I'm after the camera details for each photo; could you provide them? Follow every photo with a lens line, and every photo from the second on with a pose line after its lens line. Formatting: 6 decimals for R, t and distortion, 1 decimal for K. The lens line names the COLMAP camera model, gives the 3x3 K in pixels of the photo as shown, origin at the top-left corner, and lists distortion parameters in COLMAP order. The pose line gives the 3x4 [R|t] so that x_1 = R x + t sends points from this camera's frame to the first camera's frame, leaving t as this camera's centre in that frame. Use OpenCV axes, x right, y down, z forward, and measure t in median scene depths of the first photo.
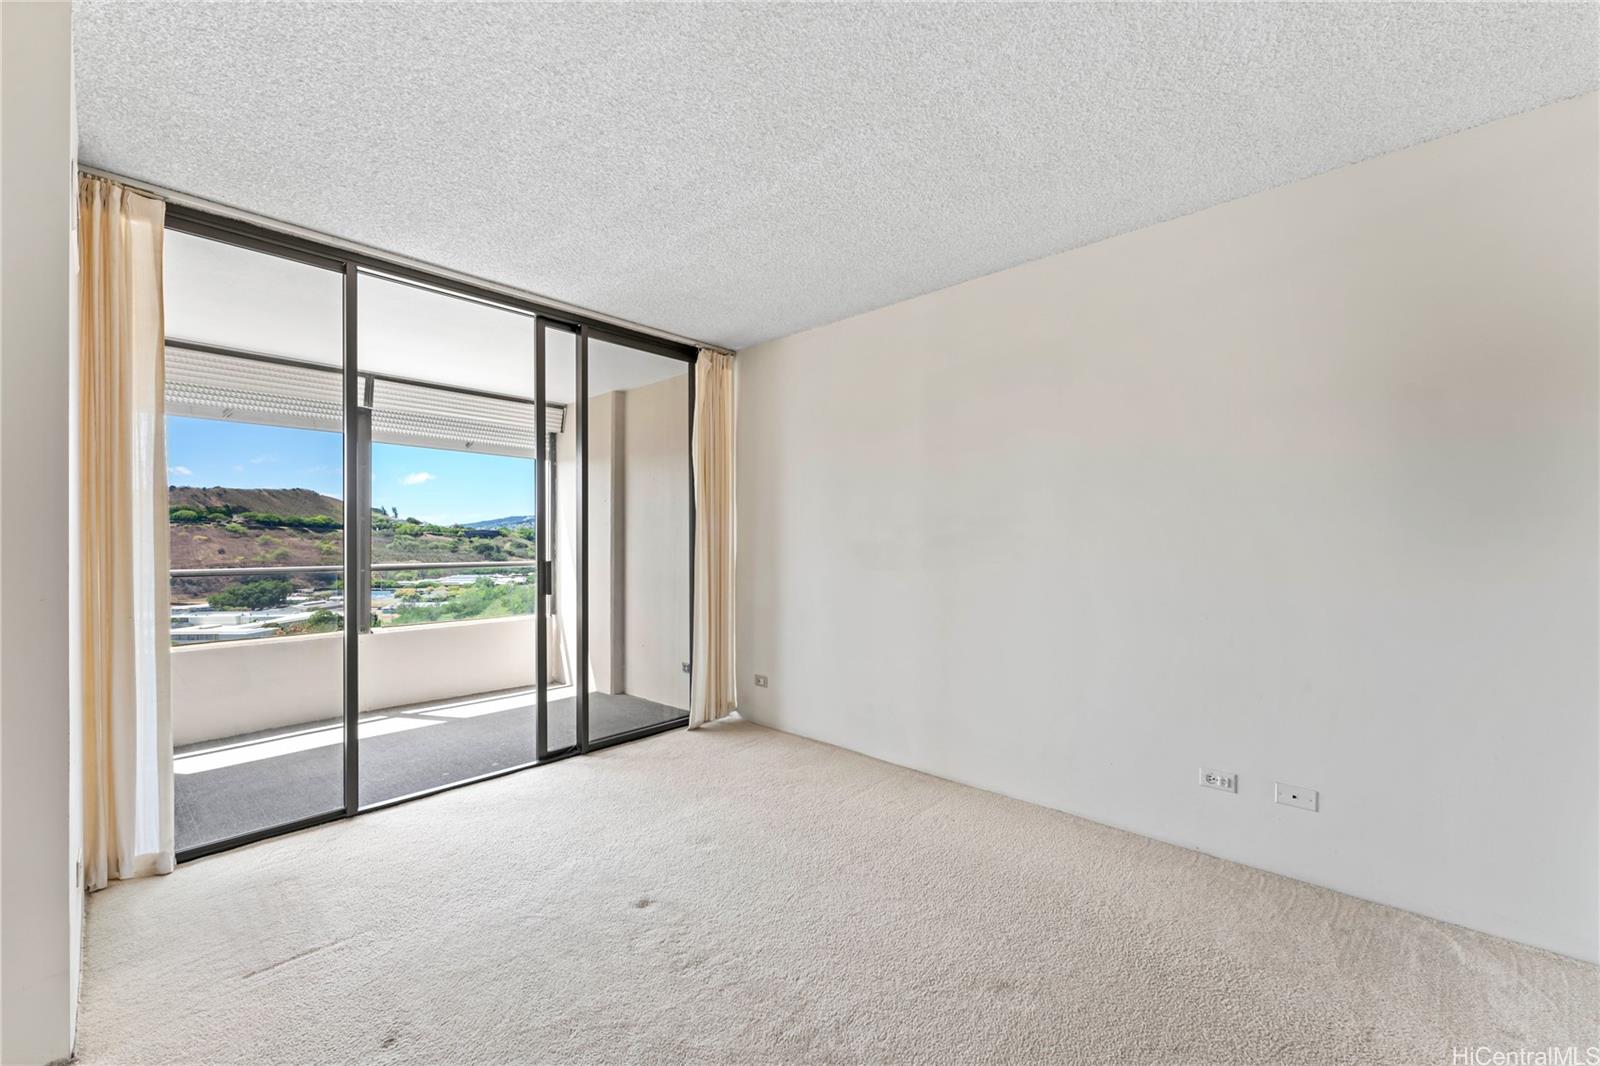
lens RADIAL K [[637.7, 0, 796.7], [0, 637.7, 542.5], [0, 0, 1]] dist [0.006234, 0.000114]
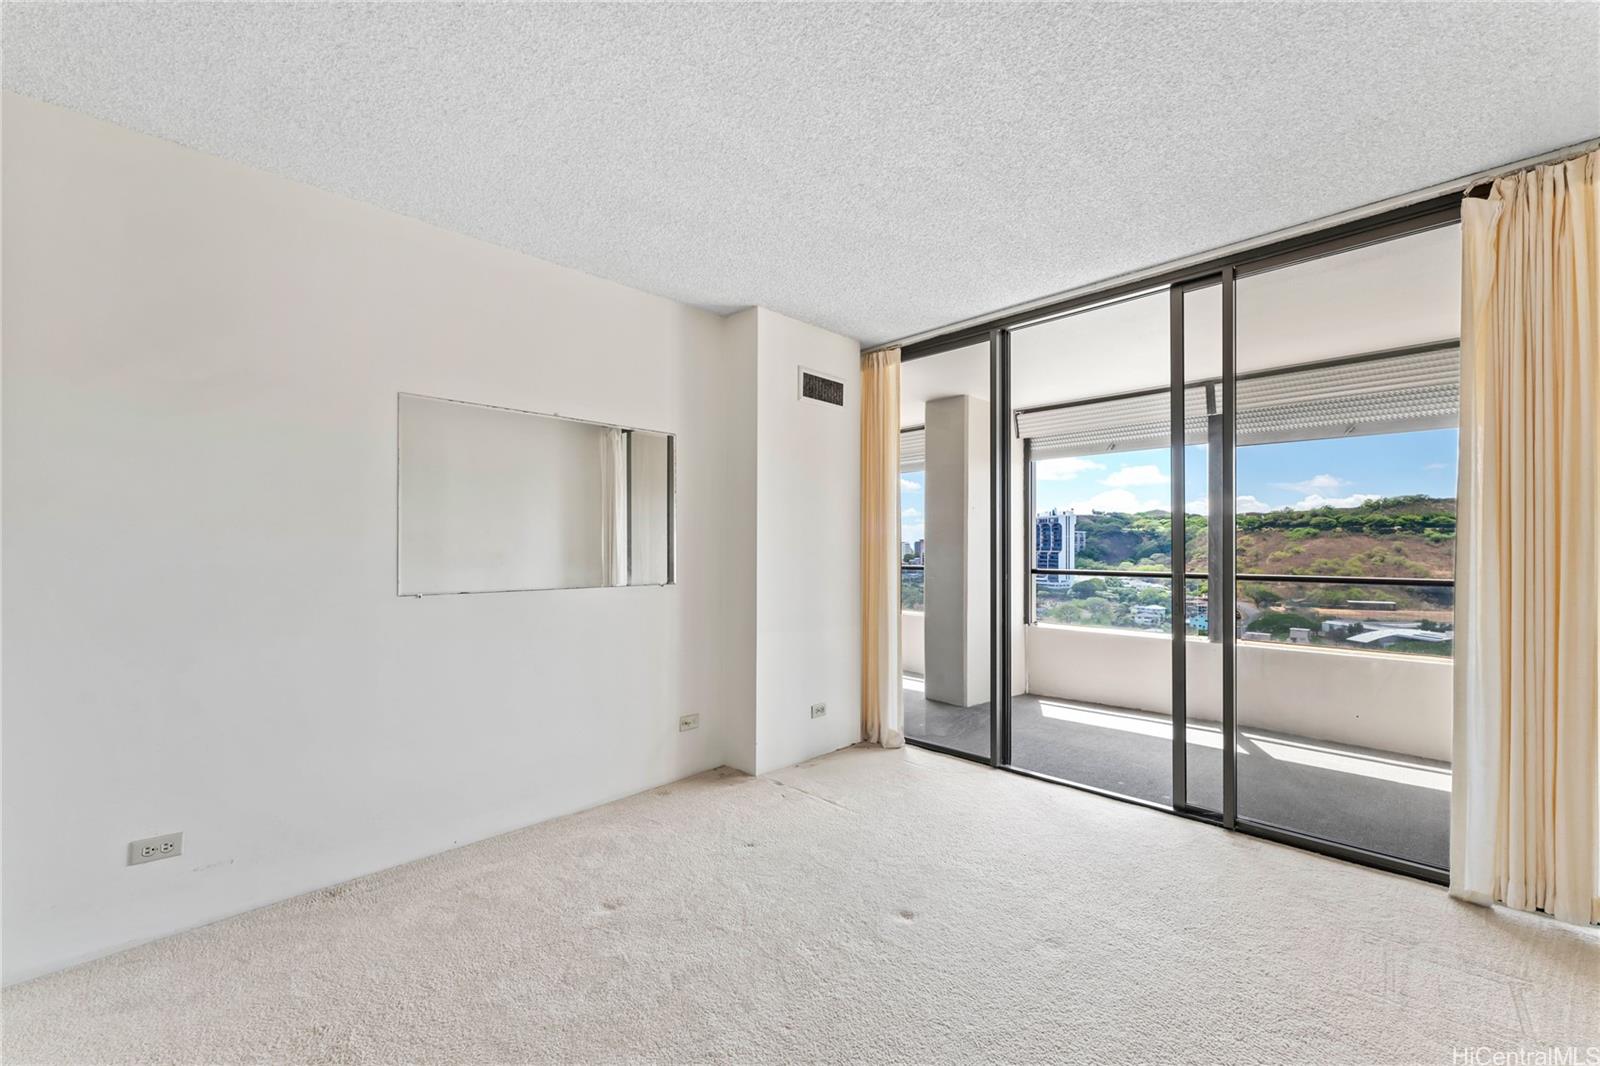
lens RADIAL K [[637.7, 0, 796.7], [0, 637.7, 542.5], [0, 0, 1]] dist [0.006234, 0.000114]
pose [[-0.042487, -0.006575, -0.999075, 0.461405], [-0.004391, 0.999970, -0.006394, -0.003680], [0.999087, 0.004115, -0.042515, 0.526168]]
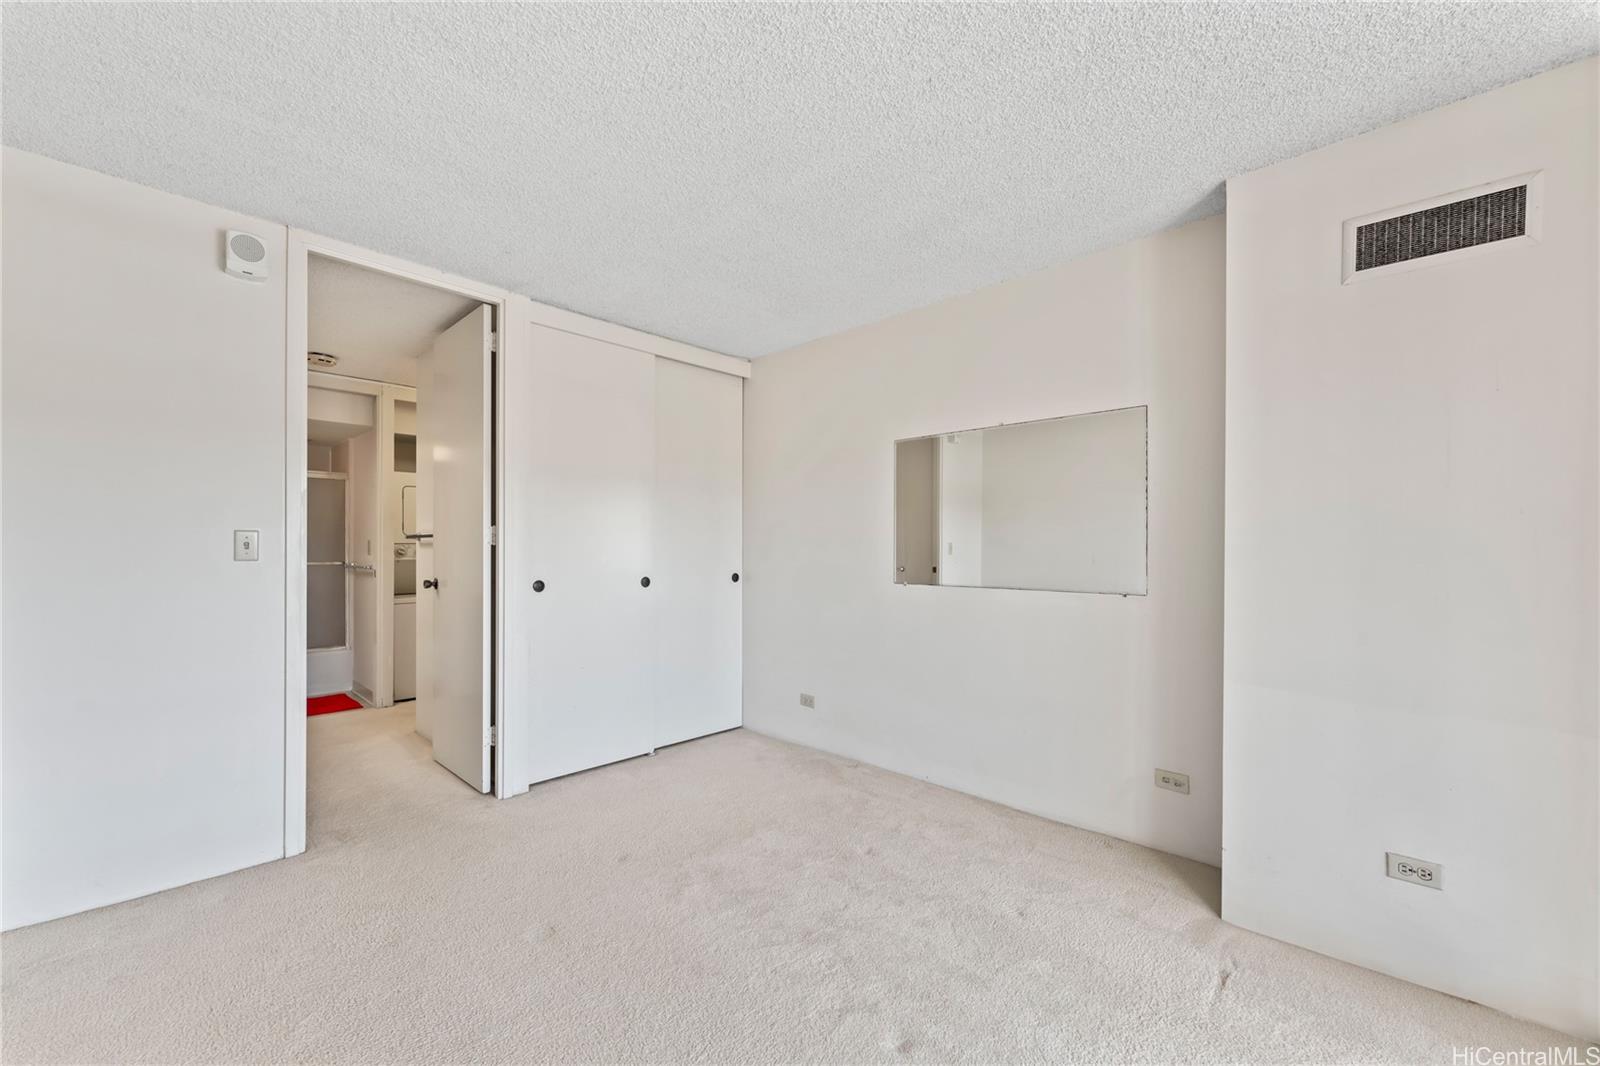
lens RADIAL K [[637.7, 0, 796.7], [0, 637.7, 542.5], [0, 0, 1]] dist [0.006234, 0.000114]
pose [[-0.999978, 0.001577, 0.006409, -0.064077], [0.001561, 0.999996, -0.002429, -0.007491], [-0.006413, -0.002419, -0.999977, 1.043539]]
